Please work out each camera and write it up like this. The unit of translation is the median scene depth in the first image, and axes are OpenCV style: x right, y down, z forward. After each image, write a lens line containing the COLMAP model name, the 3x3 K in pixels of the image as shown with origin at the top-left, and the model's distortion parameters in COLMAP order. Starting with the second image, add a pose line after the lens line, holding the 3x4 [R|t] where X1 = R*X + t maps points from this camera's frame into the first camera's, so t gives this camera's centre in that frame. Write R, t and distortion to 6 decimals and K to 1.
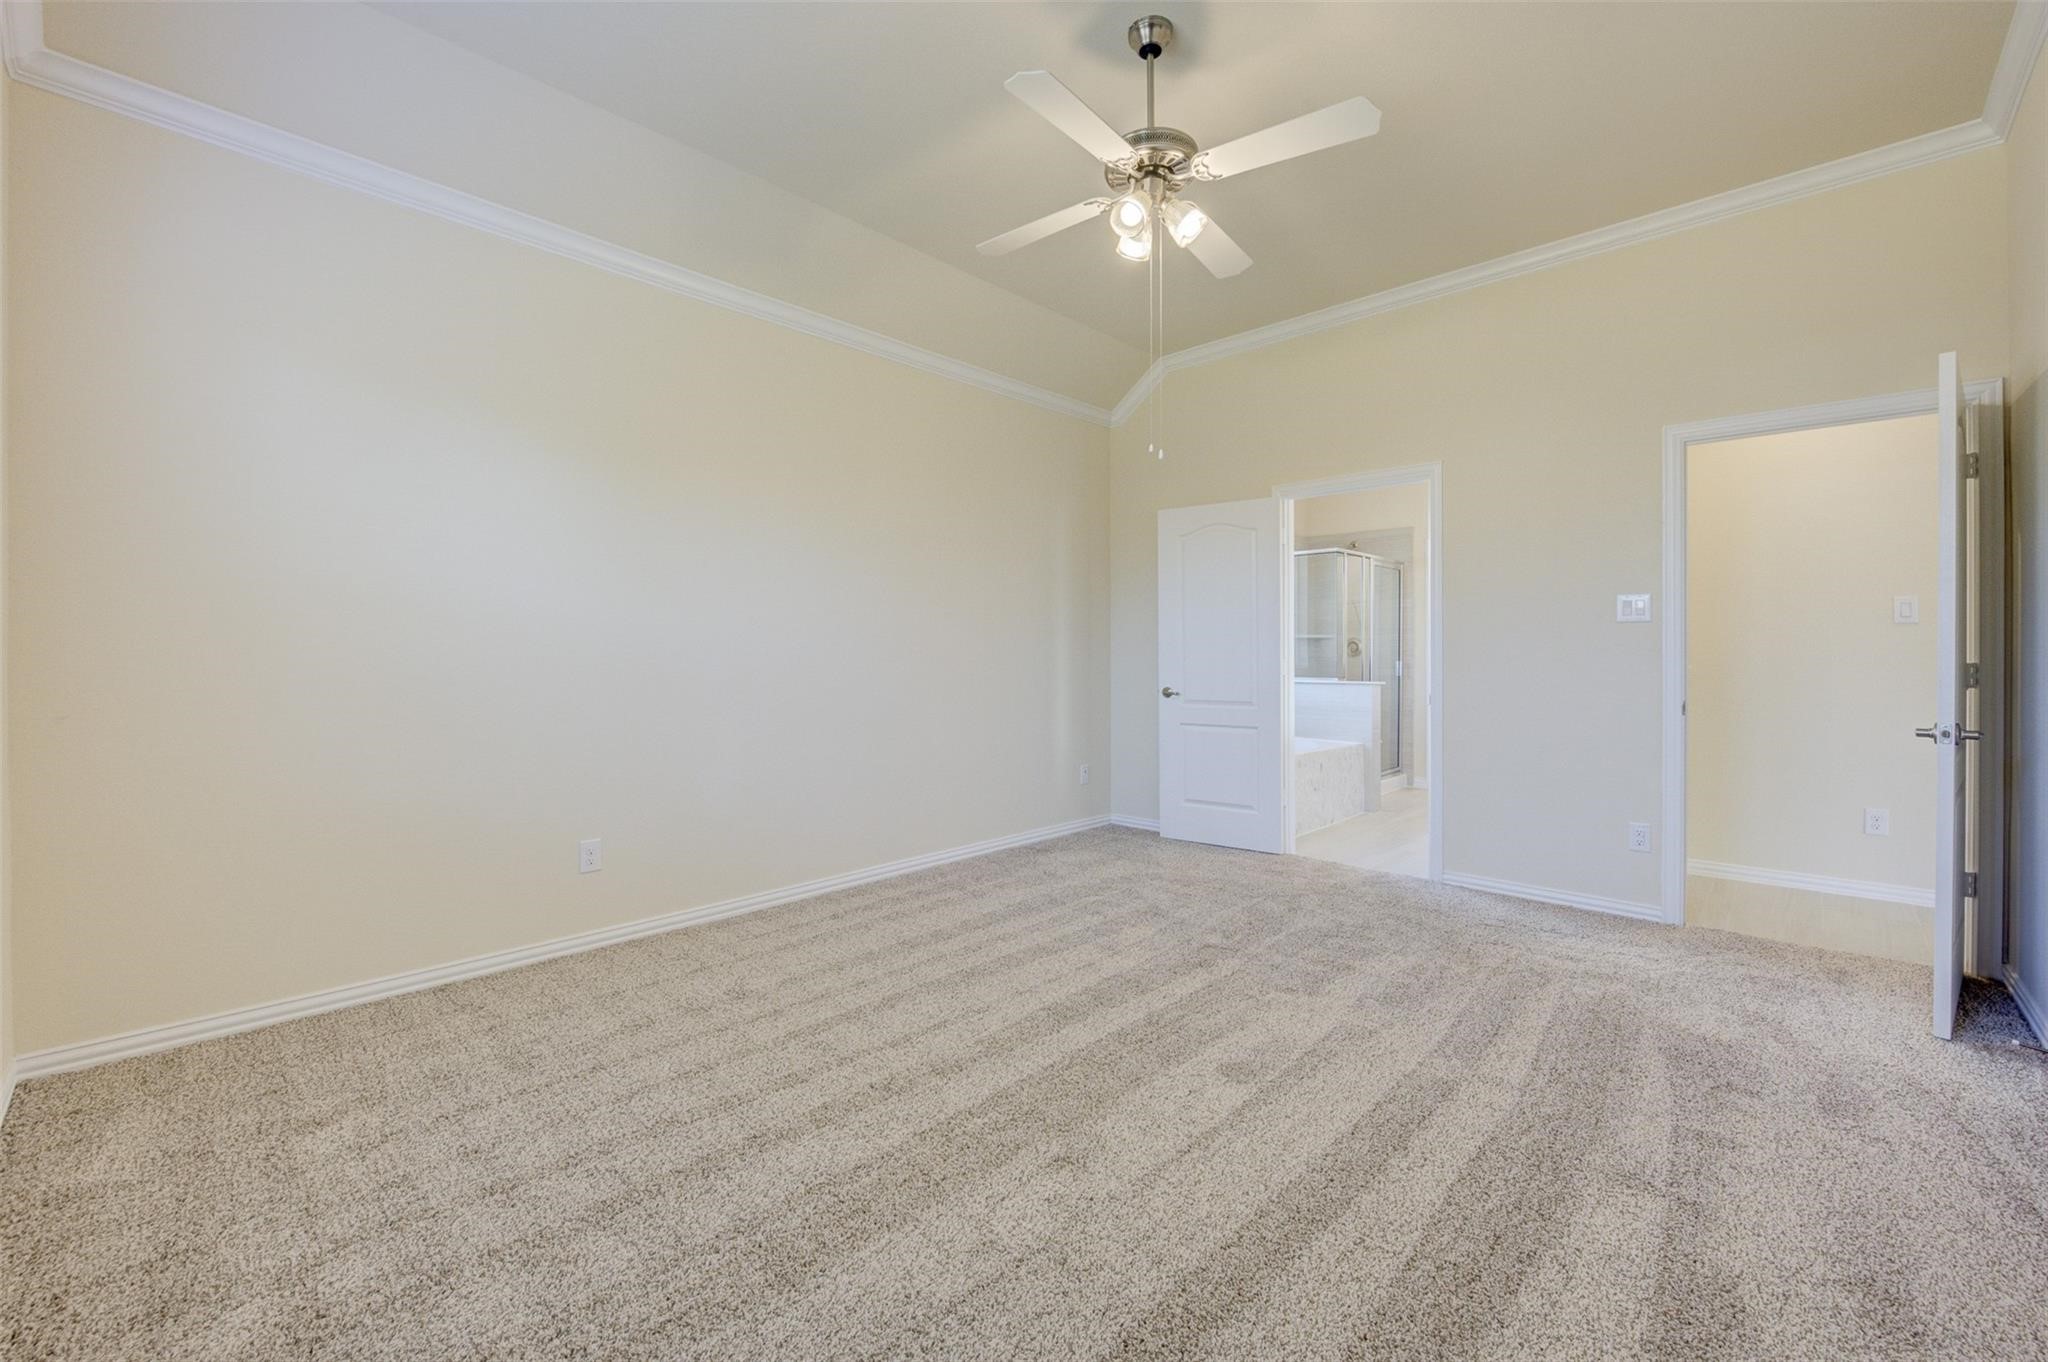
lens RADIAL K [[835.9, 0, 1032.1], [0, 835.9, 667.6], [0, 0, 1]] dist [-0.021833, -0.001036]
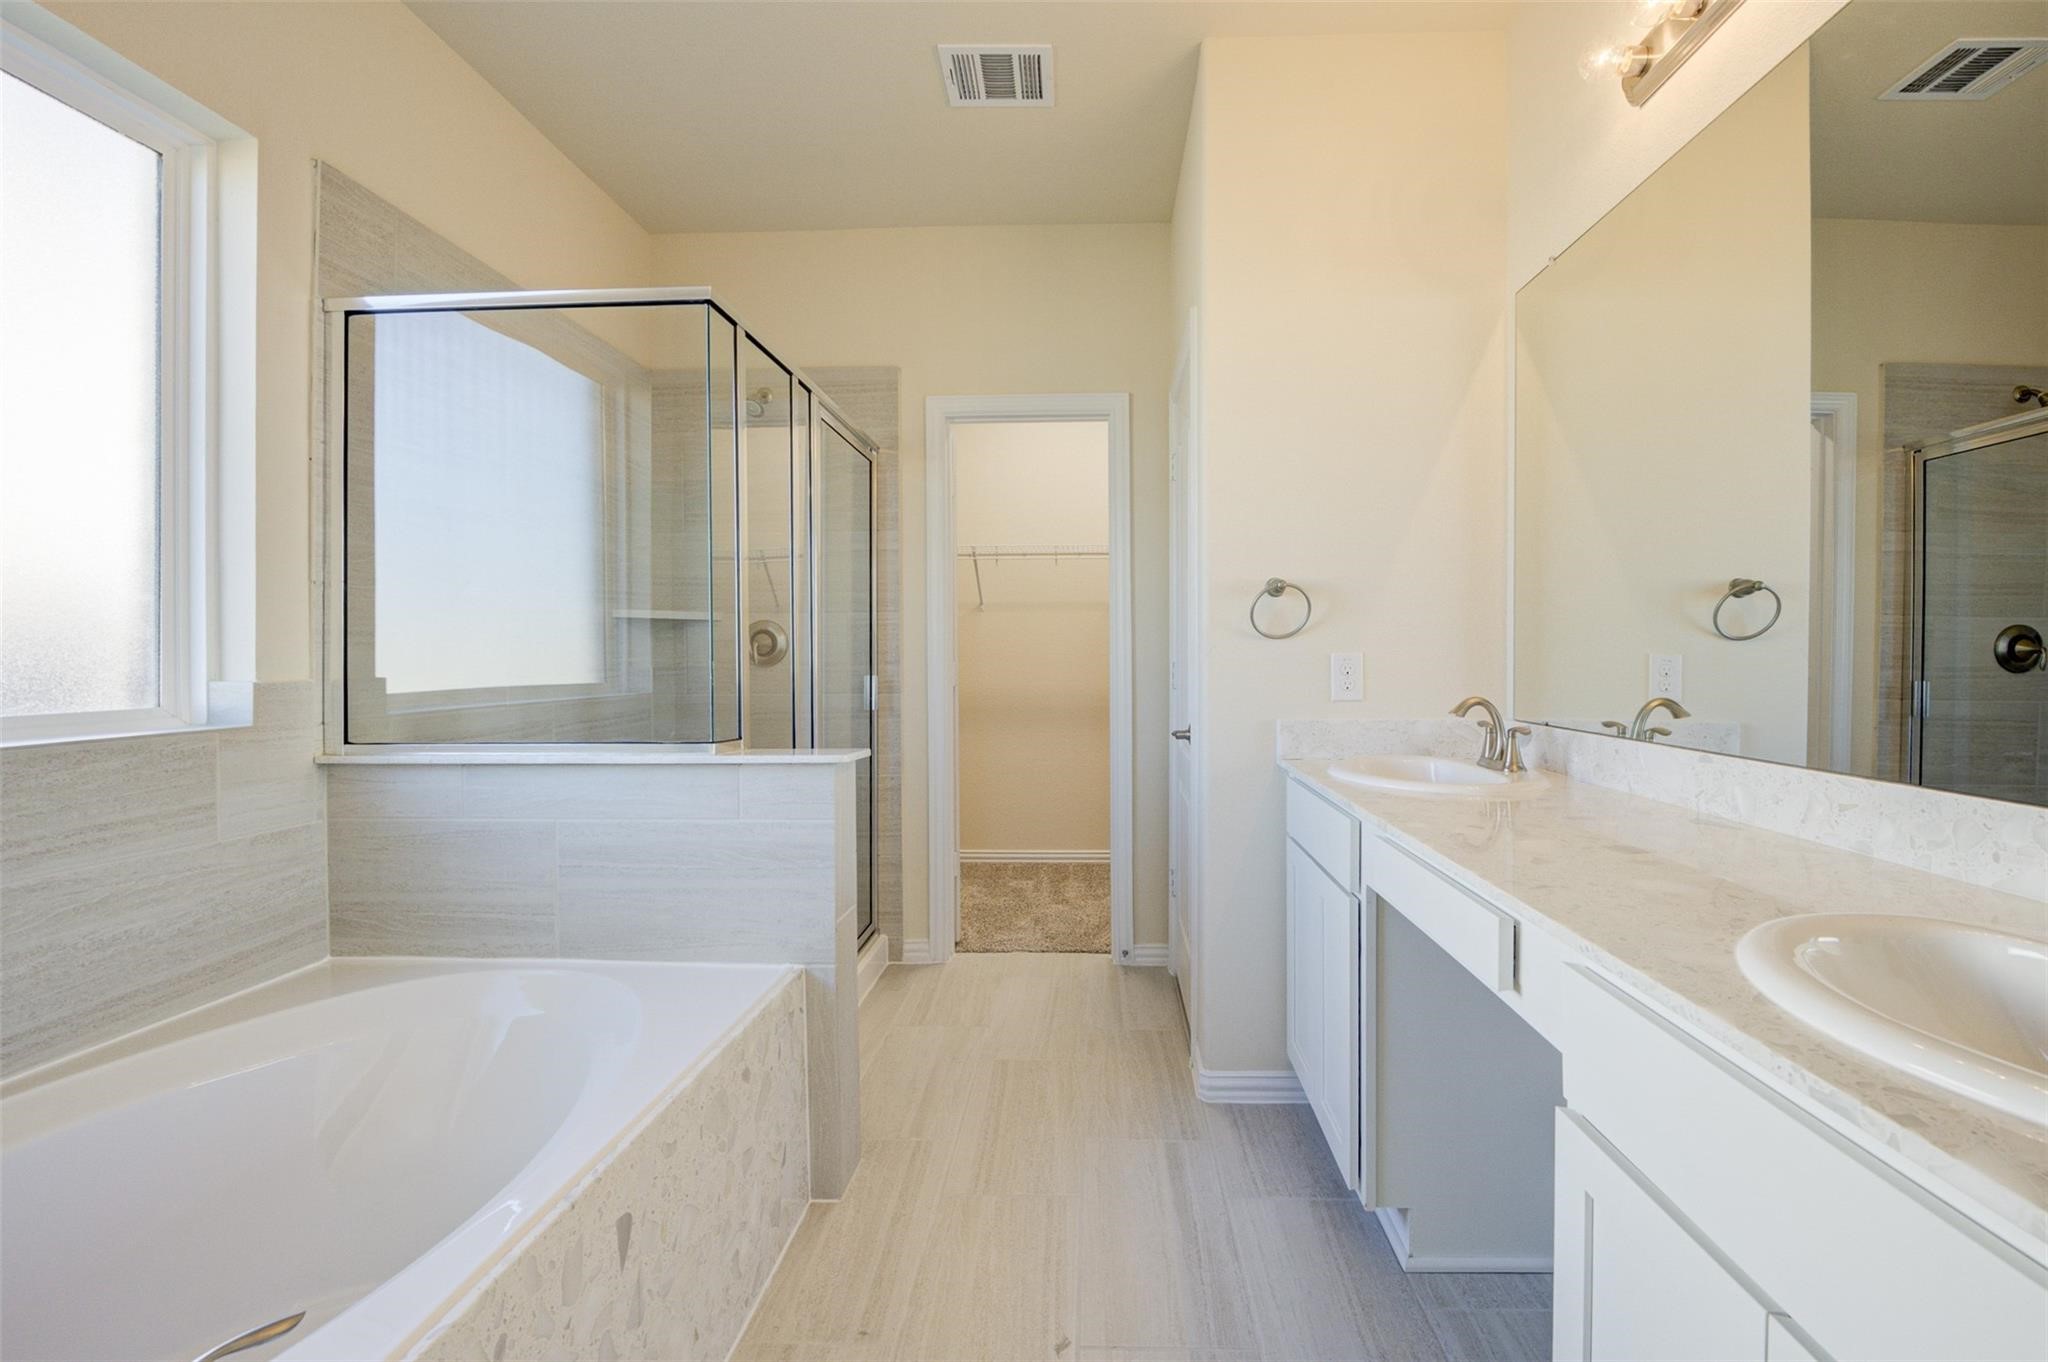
lens RADIAL K [[835.9, 0, 1021.7], [0, 835.9, 666.7], [0, 0, 1]] dist [-0.021833, -0.001036]
pose [[0.788942, -0.015726, 0.614267, 0.237840], [0.007866, 0.999849, 0.015494, -0.018480], [-0.614418, -0.007393, 0.788946, 0.610939]]
